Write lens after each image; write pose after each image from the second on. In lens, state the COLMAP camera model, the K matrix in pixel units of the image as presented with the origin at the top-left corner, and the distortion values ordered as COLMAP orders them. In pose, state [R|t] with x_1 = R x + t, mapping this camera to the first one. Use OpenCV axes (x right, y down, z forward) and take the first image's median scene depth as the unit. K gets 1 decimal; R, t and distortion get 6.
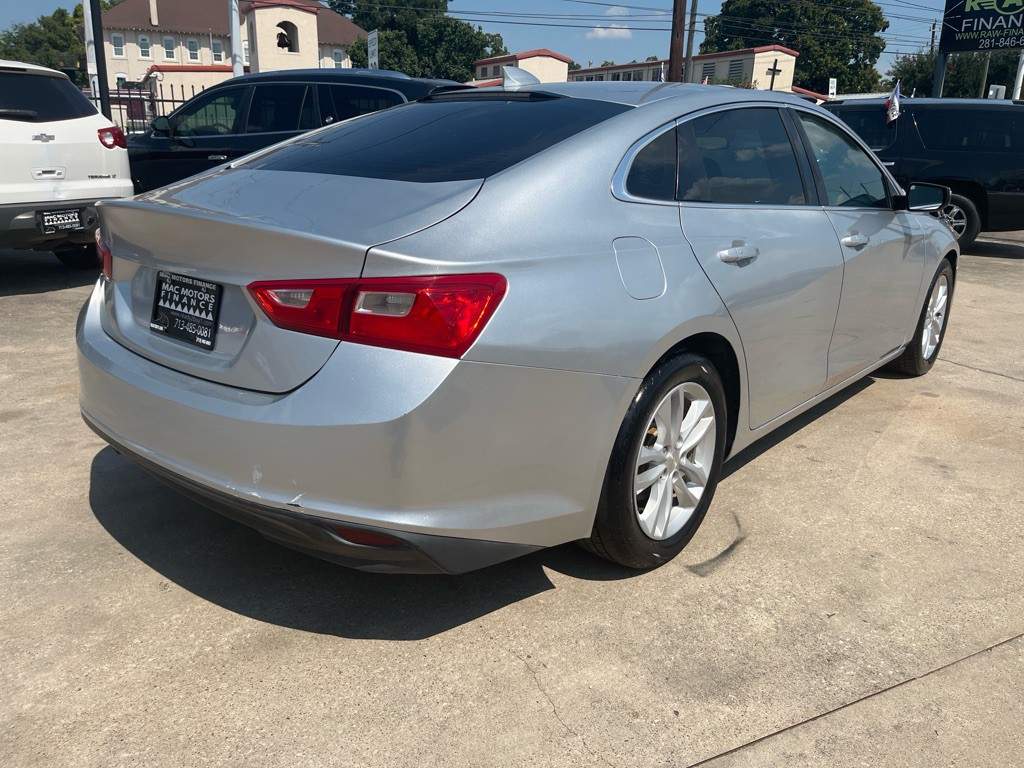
lens RADIAL K [[777.2, 0, 517.8], [0, 777.2, 389.0], [0, 0, 1]] dist [0.079576, -0.125546]
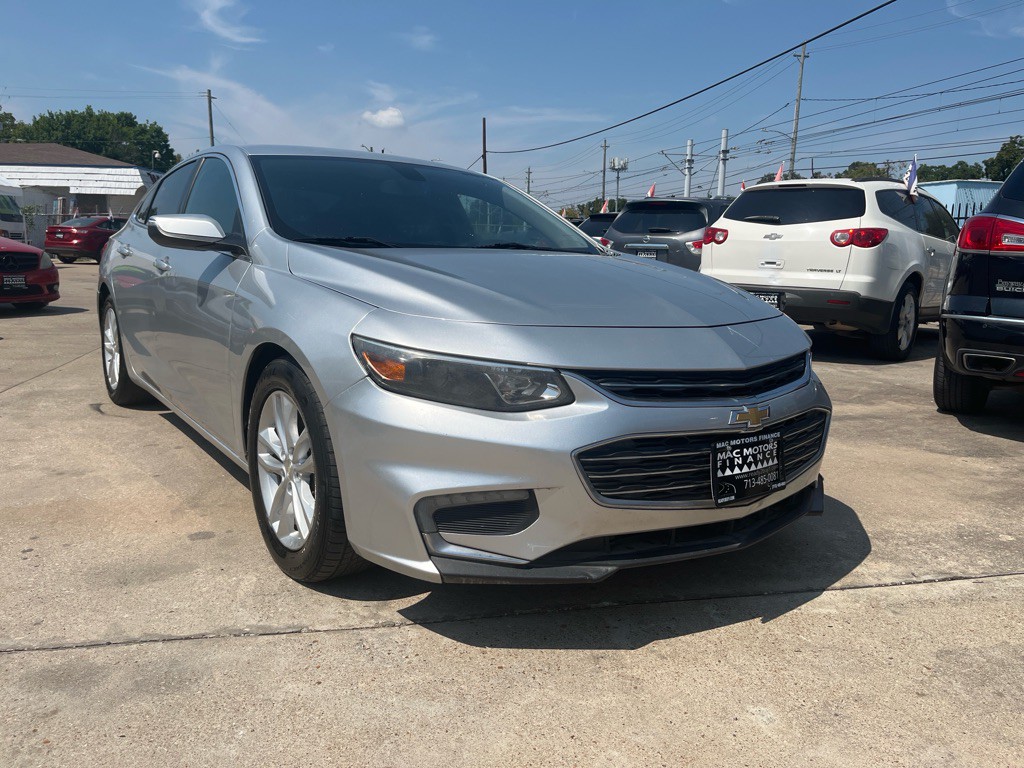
lens RADIAL K [[775.1, 0, 515.0], [0, 775.1, 386.8], [0, 0, 1]] dist [0.071538, -0.111807]
pose [[-0.228912, 0.145042, -0.962581, 1.790774], [-0.326553, 0.920097, 0.216298, -0.553351], [0.917040, 0.363846, -0.163257, 2.164771]]
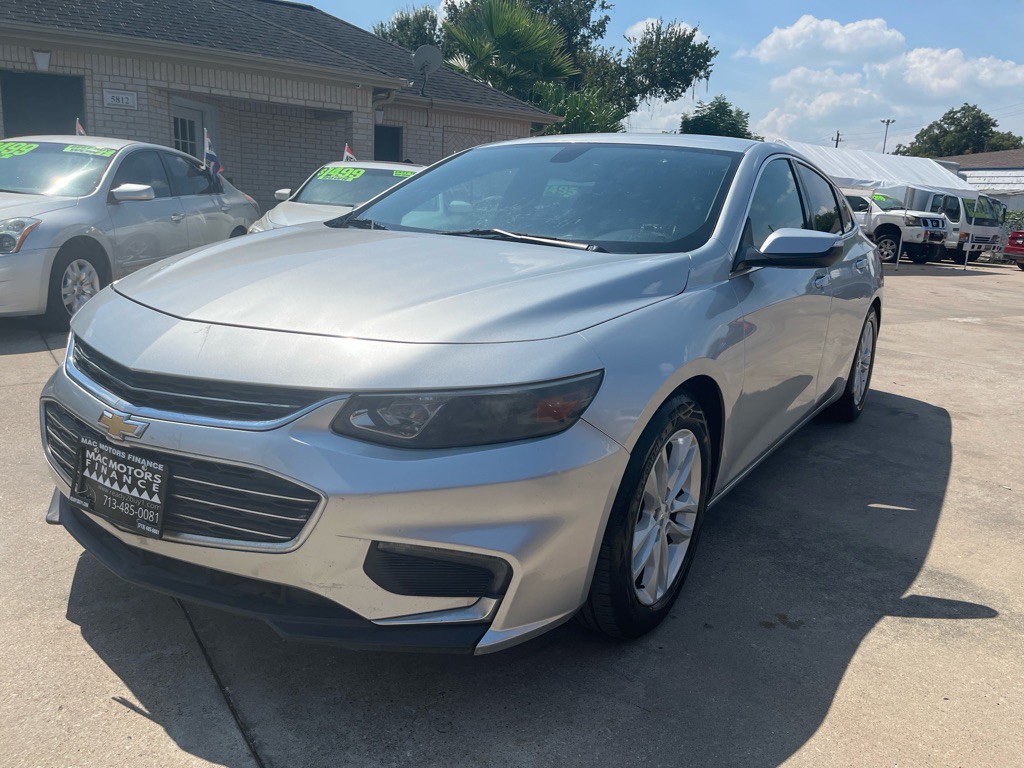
lens RADIAL K [[774.7, 0, 509.8], [0, 774.7, 388.1], [0, 0, 1]] dist [0.075729, -0.114226]
pose [[-0.989269, -0.041557, -0.140069, 0.681181], [-0.107174, 0.857975, 0.502386, -0.843493], [0.099298, 0.512007, -0.853223, 2.888265]]
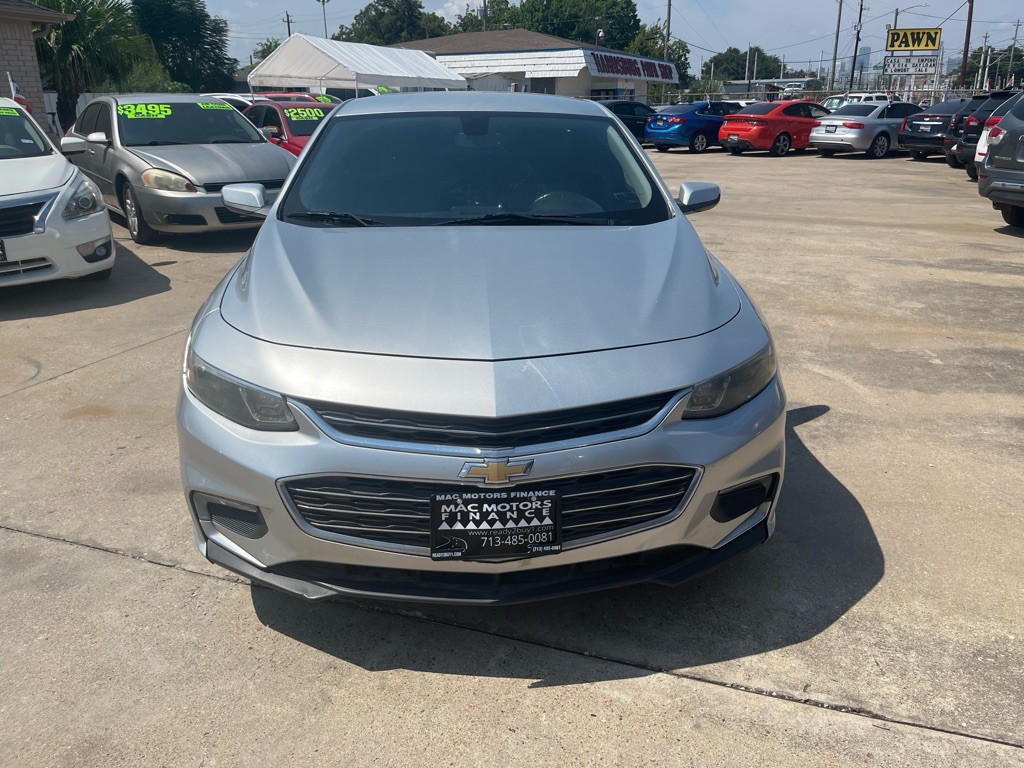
lens RADIAL K [[773.9, 0, 515.0], [0, 773.9, 382.4], [0, 0, 1]] dist [0.074748, -0.110092]
pose [[-0.711094, 0.217170, -0.668718, 1.395586], [-0.222365, 0.832819, 0.506919, -0.879840], [0.667008, 0.509166, -0.543921, 2.648465]]
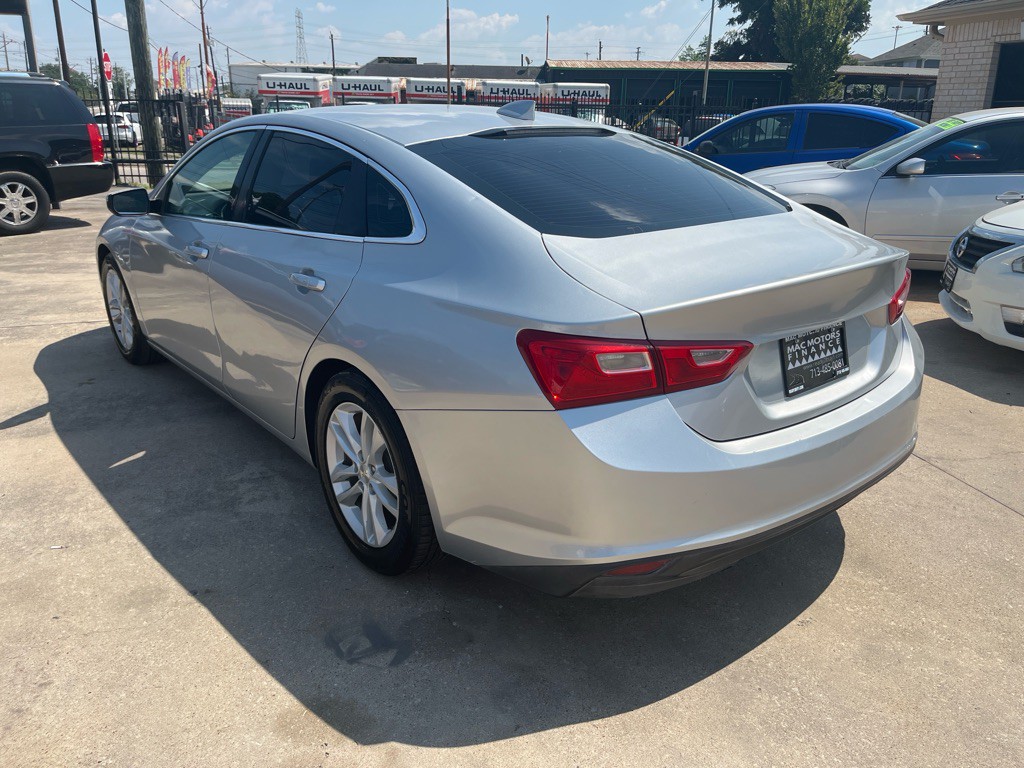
lens RADIAL K [[778.9, 0, 517.4], [0, 778.9, 387.0], [0, 0, 1]] dist [0.066671, -0.104221]
pose [[0.172953, -0.347575, 0.921563, -1.240795], [0.294144, 0.911191, 0.288460, -0.409543], [-0.939982, 0.221182, 0.259831, 0.915893]]
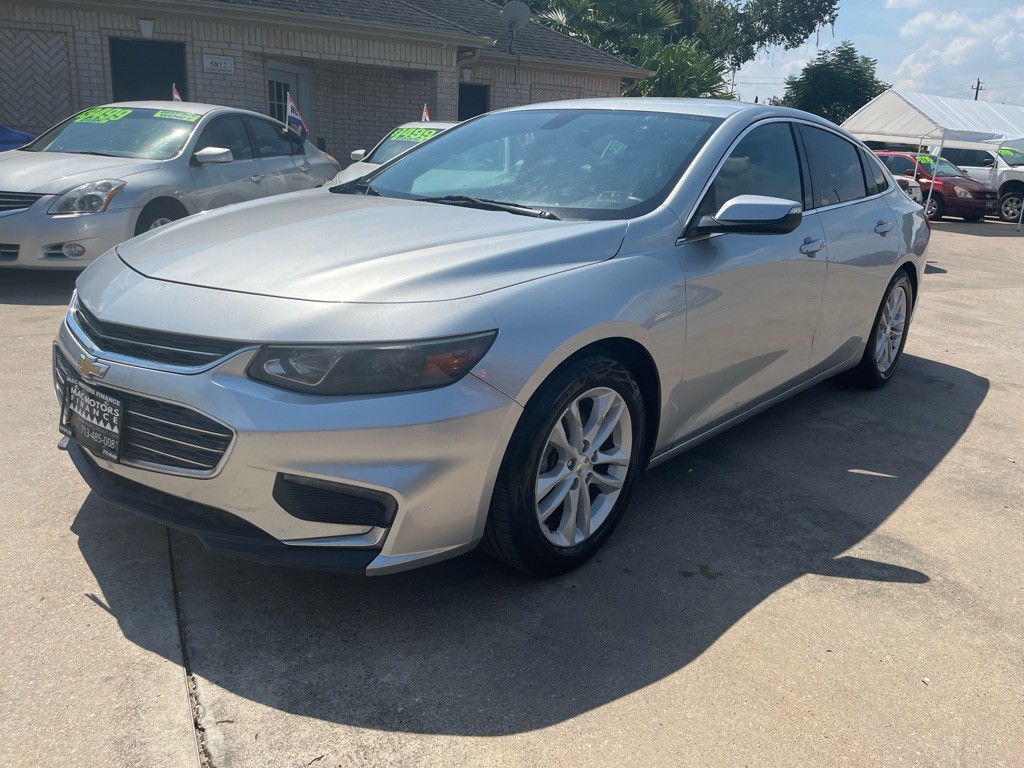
lens RADIAL K [[773.9, 0, 515.0], [0, 773.9, 382.4], [0, 0, 1]] dist [0.074748, -0.110092]
pose [[-0.997694, -0.066637, -0.012889, 0.488224], [-0.062639, 0.830900, 0.552884, -0.898090], [-0.026133, 0.552417, -0.833158, 2.960242]]
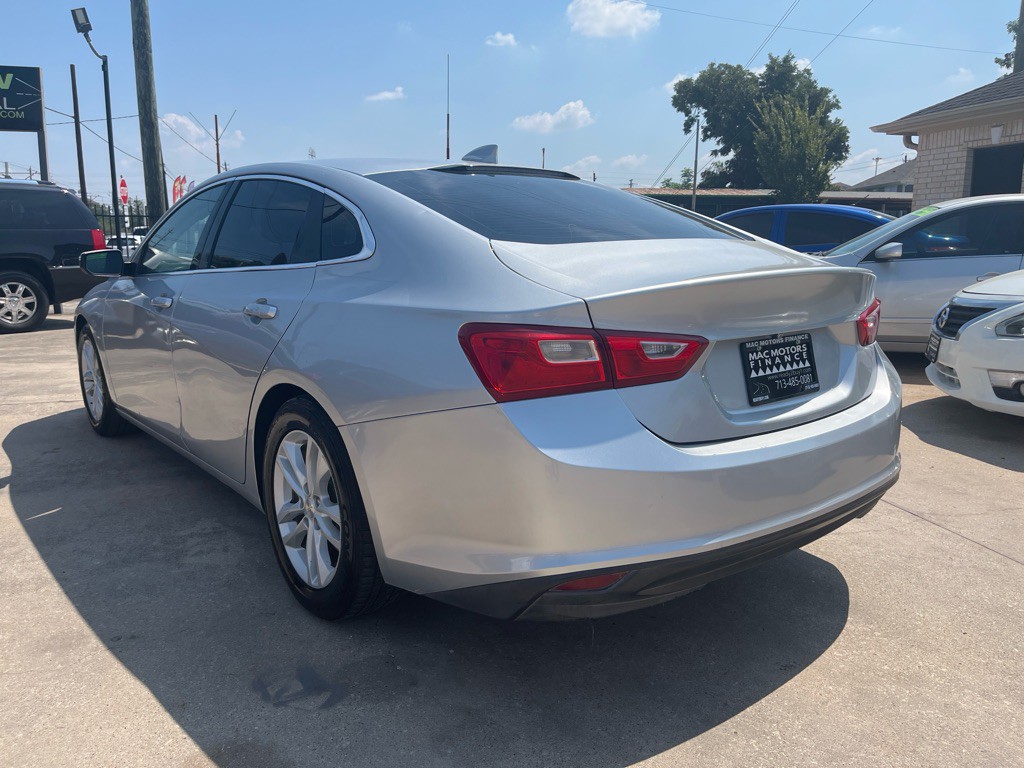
lens RADIAL K [[774.7, 0, 509.8], [0, 774.7, 388.1], [0, 0, 1]] dist [0.075729, -0.114226]
pose [[0.182069, -0.207303, 0.961185, -1.214779], [0.299439, 0.942783, 0.146614, -0.274479], [-0.936583, 0.261122, 0.233726, 0.904232]]
